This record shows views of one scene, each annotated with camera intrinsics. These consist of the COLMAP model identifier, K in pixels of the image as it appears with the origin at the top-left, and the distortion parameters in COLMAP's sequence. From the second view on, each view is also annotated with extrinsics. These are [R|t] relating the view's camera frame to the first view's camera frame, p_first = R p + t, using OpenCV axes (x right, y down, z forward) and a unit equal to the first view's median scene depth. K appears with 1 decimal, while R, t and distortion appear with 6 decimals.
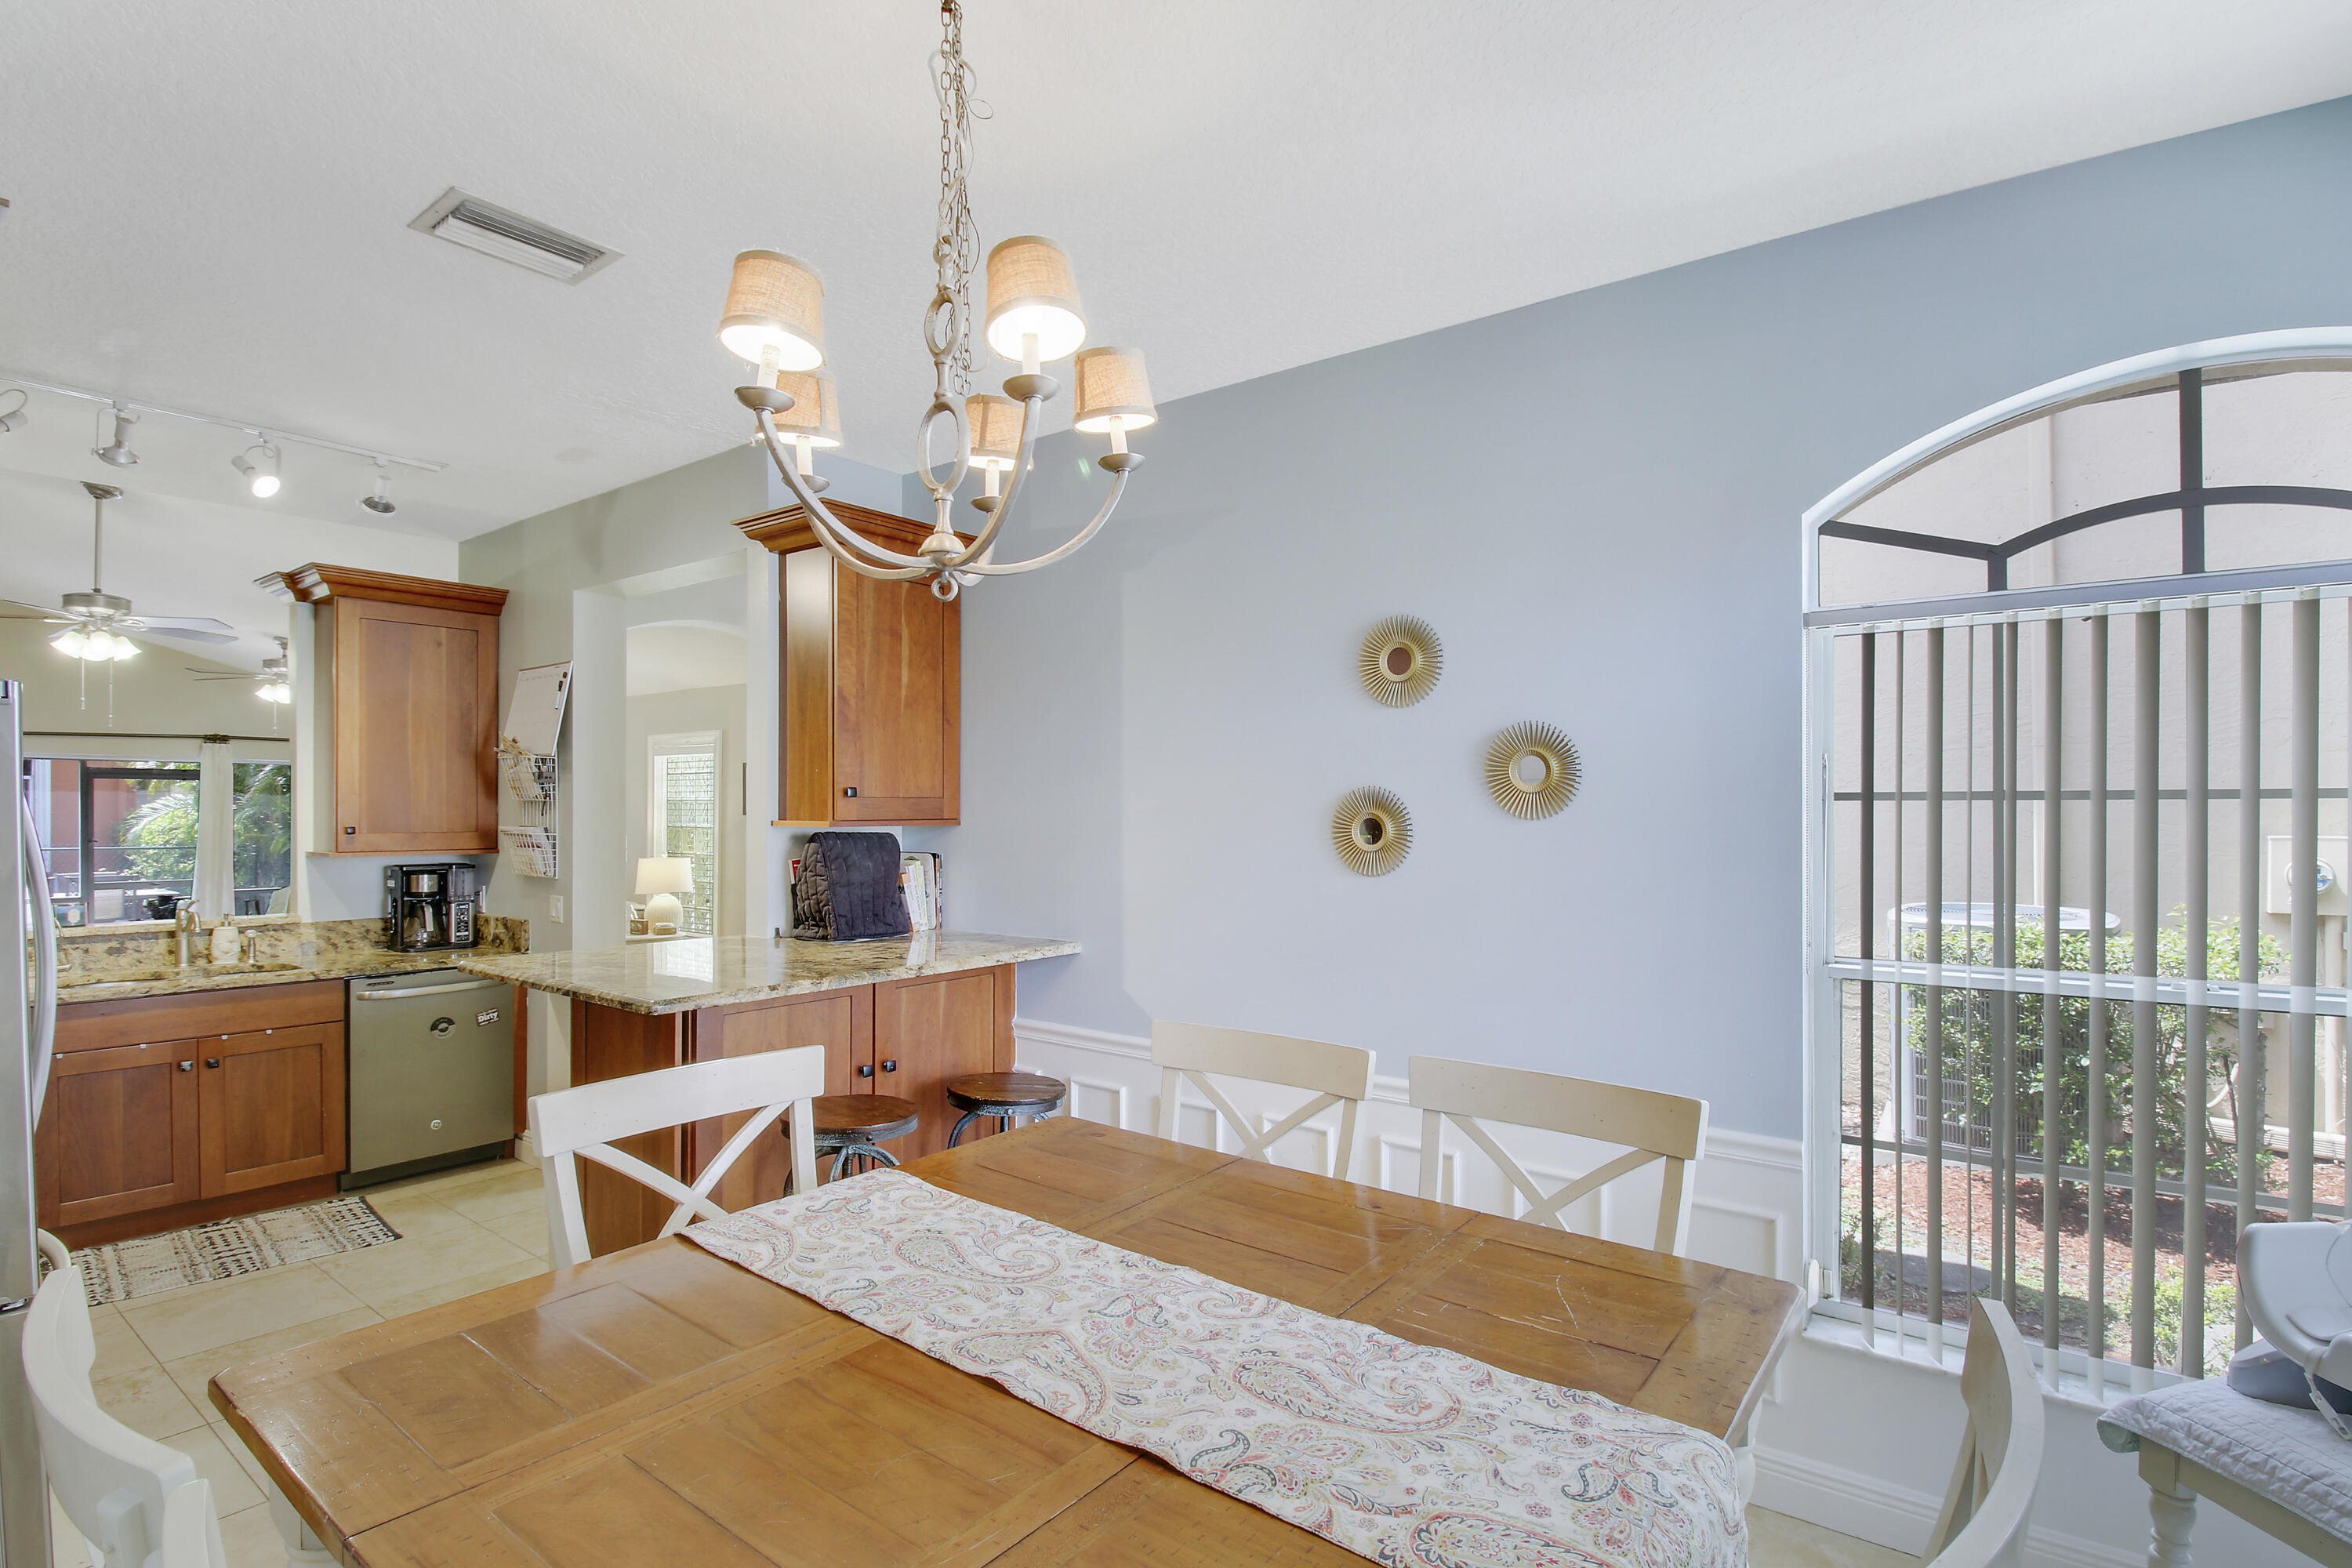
lens RADIAL K [[1103.3, 0, 1201.5], [0, 1103.3, 792.5], [0, 0, 1]] dist [0.035677, -0.037394]
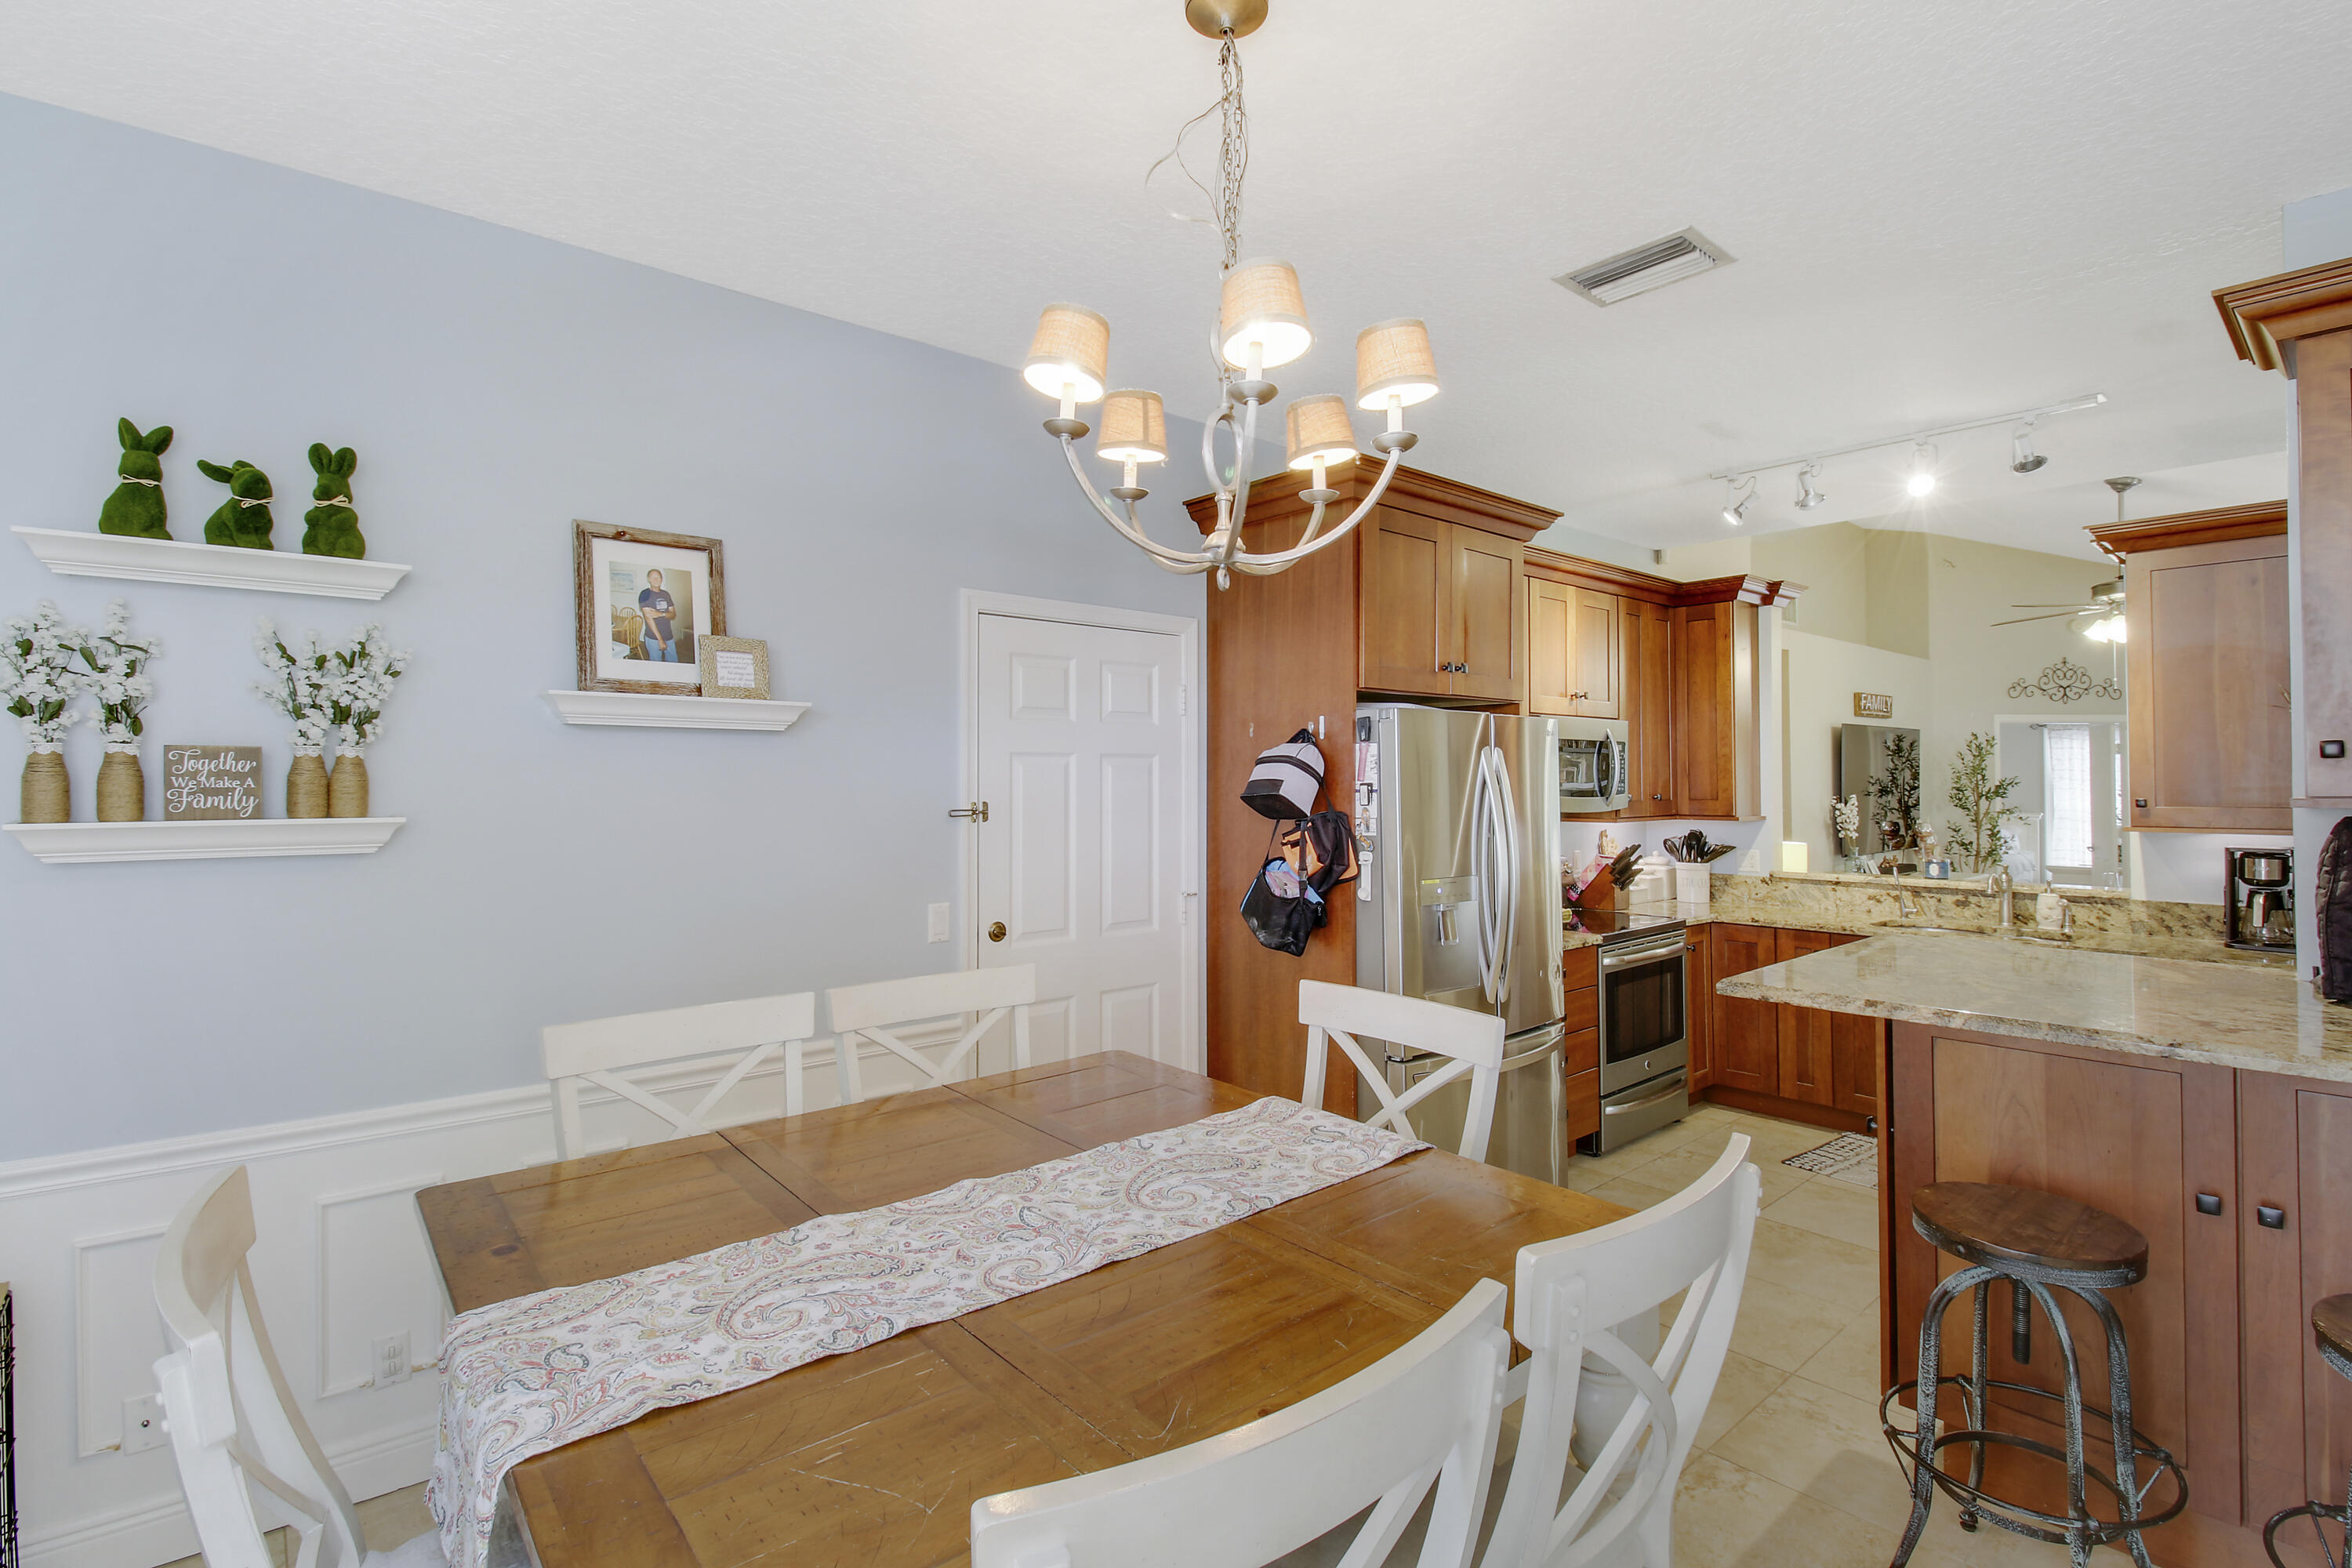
lens RADIAL K [[1103.3, 0, 1201.5], [0, 1103.3, 792.5], [0, 0, 1]] dist [0.035677, -0.037394]
pose [[-0.222162, 0.006980, -0.974985, 0.695181], [0.018035, 0.999833, 0.003048, 0.018164], [0.974843, -0.016906, -0.222251, 0.997878]]
